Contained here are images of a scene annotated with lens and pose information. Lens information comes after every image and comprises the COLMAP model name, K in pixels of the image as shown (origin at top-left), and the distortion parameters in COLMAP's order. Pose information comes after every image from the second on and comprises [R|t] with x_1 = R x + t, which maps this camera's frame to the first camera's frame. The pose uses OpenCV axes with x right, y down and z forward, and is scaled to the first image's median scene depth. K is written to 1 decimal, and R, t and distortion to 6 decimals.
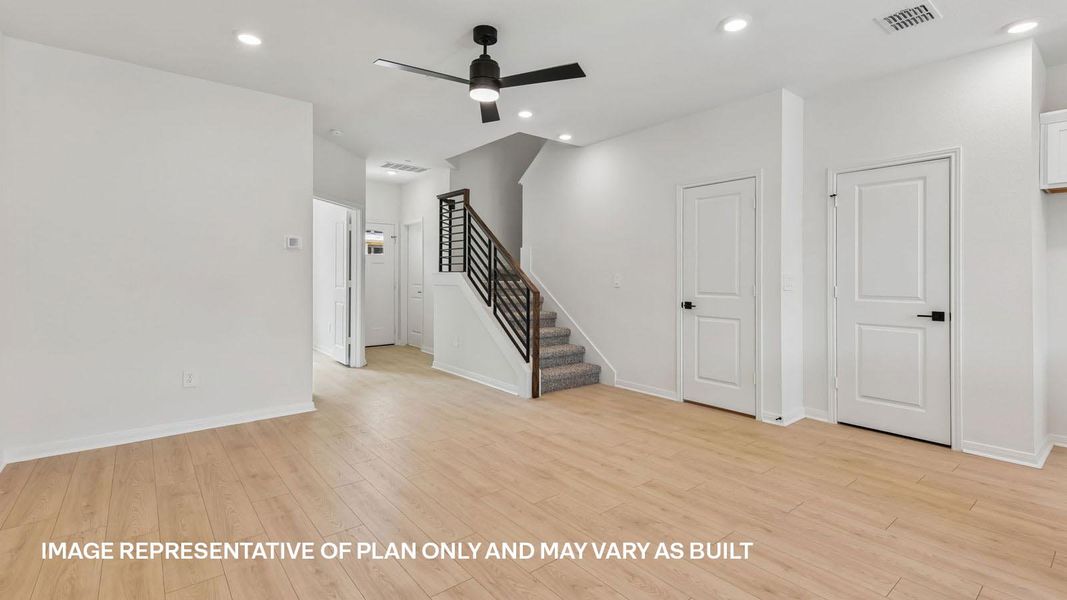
lens RADIAL K [[474.7, 0, 539.1], [0, 474.7, 272.9], [0, 0, 1]] dist [0.002482, 0.000306]
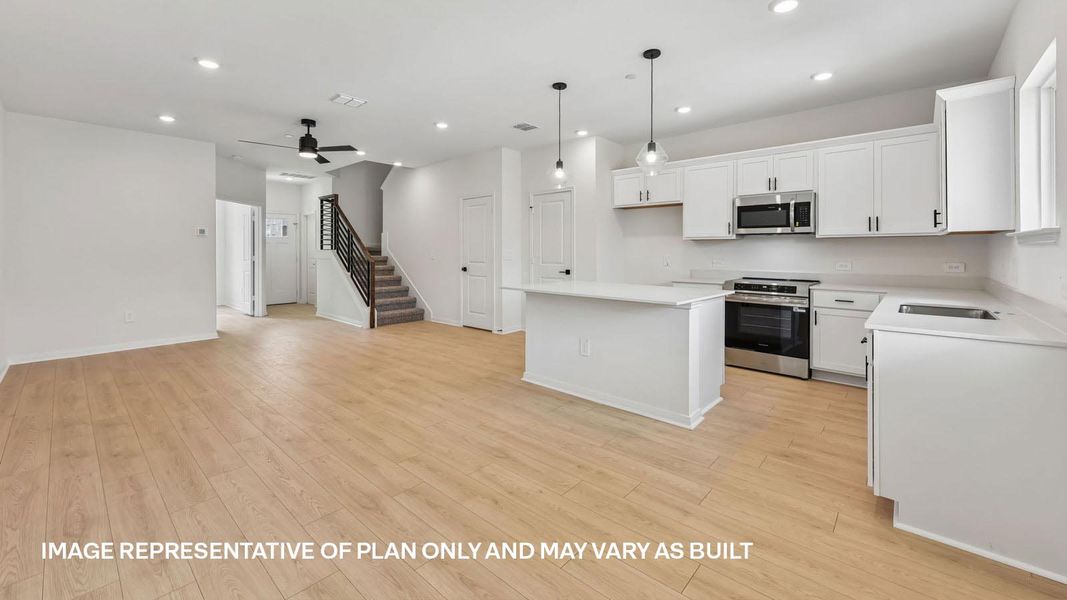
lens RADIAL K [[417.1, 0, 537.3], [0, 417.1, 251.7], [0, 0, 1]] dist [-0.000475, -0.000174]
pose [[0.988318, -0.005167, 0.152318, 0.384954], [0.004002, 0.999960, 0.007951, -0.005481], [-0.152353, -0.007248, 0.988300, -0.560500]]
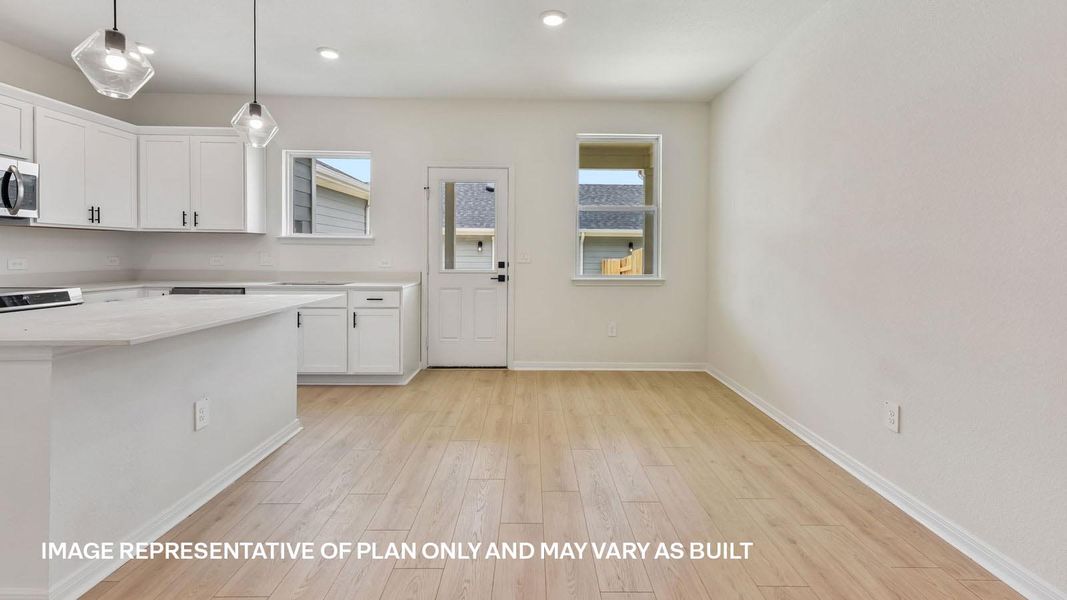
lens RADIAL K [[470.3, 0, 538.3], [0, 470.3, 258.3], [0, 0, 1]] dist [0.016381, -0.000263]
pose [[-0.779523, -0.018016, 0.626114, -0.040152], [-0.015344, 0.999836, 0.009666, 0.007594], [-0.626185, -0.002072, -0.779672, 0.462184]]
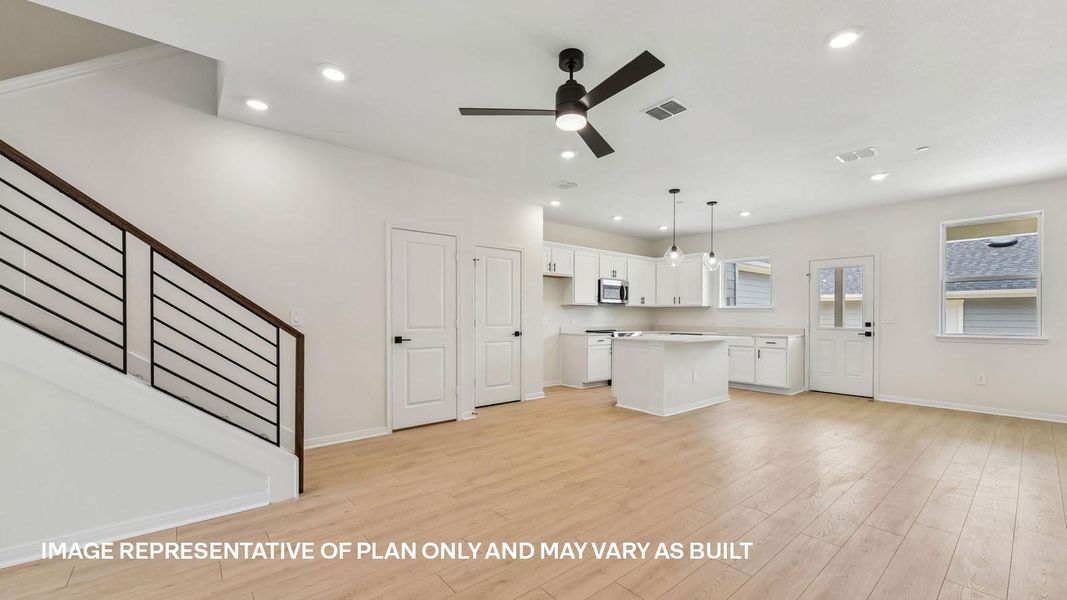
lens RADIAL K [[420.9, 0, 537.9], [0, 420.9, 319.3], [0, 0, 1]] dist [-0.003337, -0.000279]
pose [[-0.008281, -0.013414, 0.999876, -0.707716], [-0.008353, 0.999876, 0.013345, 0.008199], [-0.999931, -0.008242, -0.008392, 0.783546]]
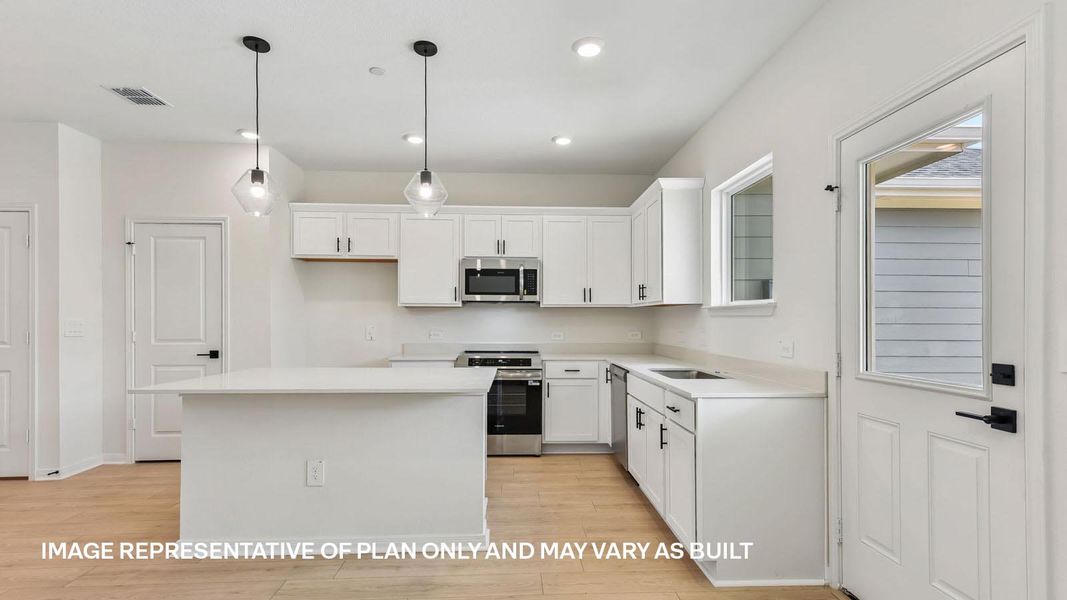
lens RADIAL K [[496.1, 0, 532.9], [0, 496.1, 321.1], [0, 0, 1]] dist [0.017132, -0.000185]
pose [[0.599530, -0.004566, 0.800339, 0.261044], [-0.002574, 0.999968, 0.007633, -0.004358], [-0.800348, -0.006636, 0.599499, -0.342245]]
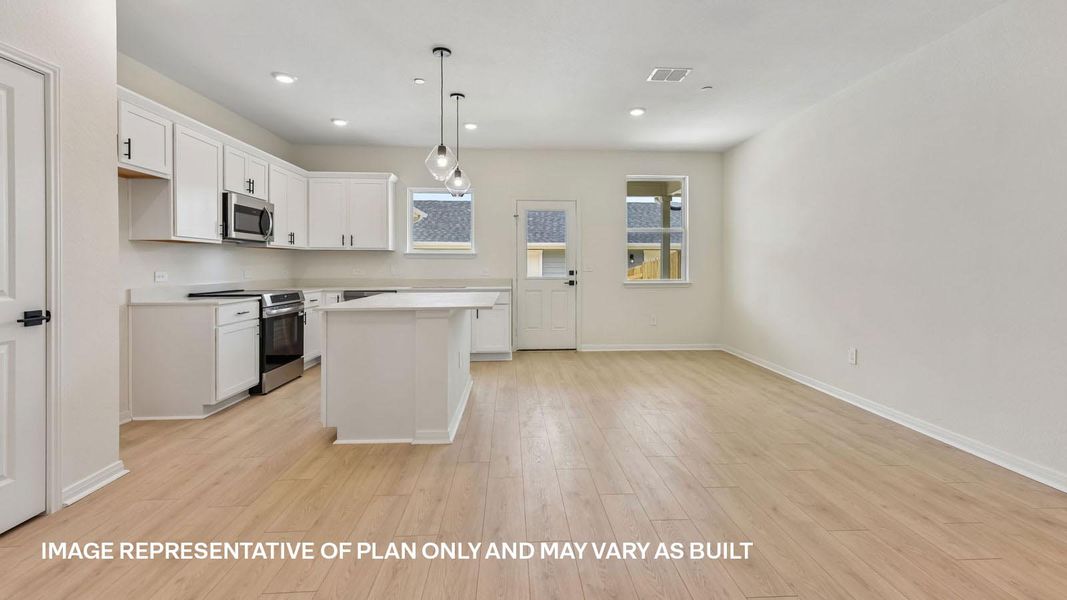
lens RADIAL K [[469.3, 0, 538.1], [0, 469.3, 265.4], [0, 0, 1]] dist [0.017507, -0.000014]
pose [[-0.809002, -0.006057, 0.587774, -0.066305], [-0.007844, 0.999969, -0.000491, 0.013469], [-0.587753, -0.005008, -0.809025, 0.942726]]
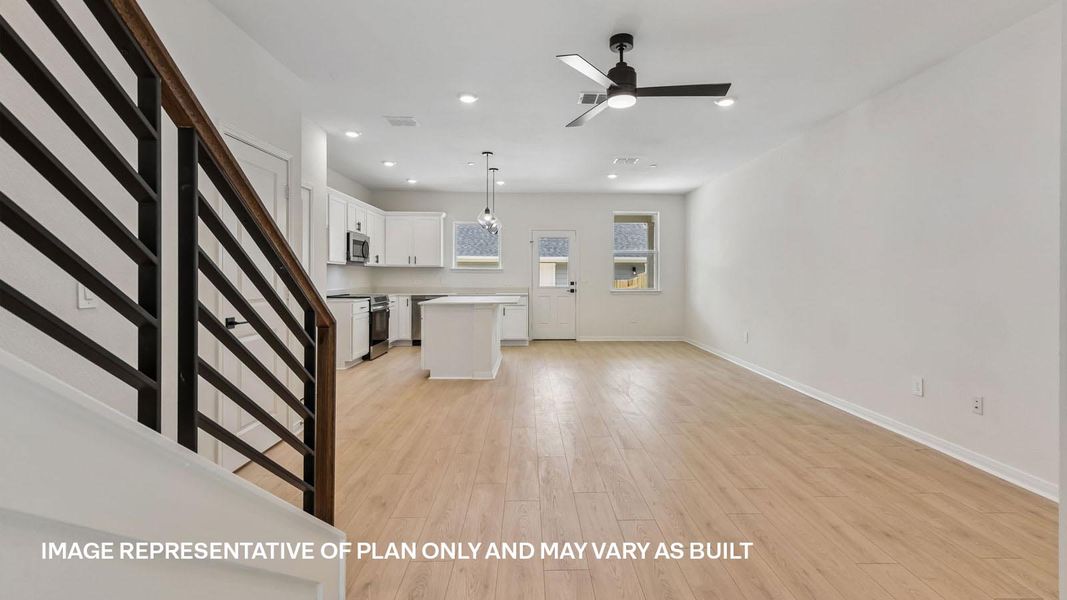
lens RADIAL K [[474.7, 0, 539.1], [0, 474.7, 272.9], [0, 0, 1]] dist [0.002482, 0.000306]
pose [[-0.788311, -0.003993, 0.615265, -0.445462], [-0.009367, 0.999941, -0.005512, 0.002398], [-0.615206, -0.010108, -0.788301, 1.404351]]
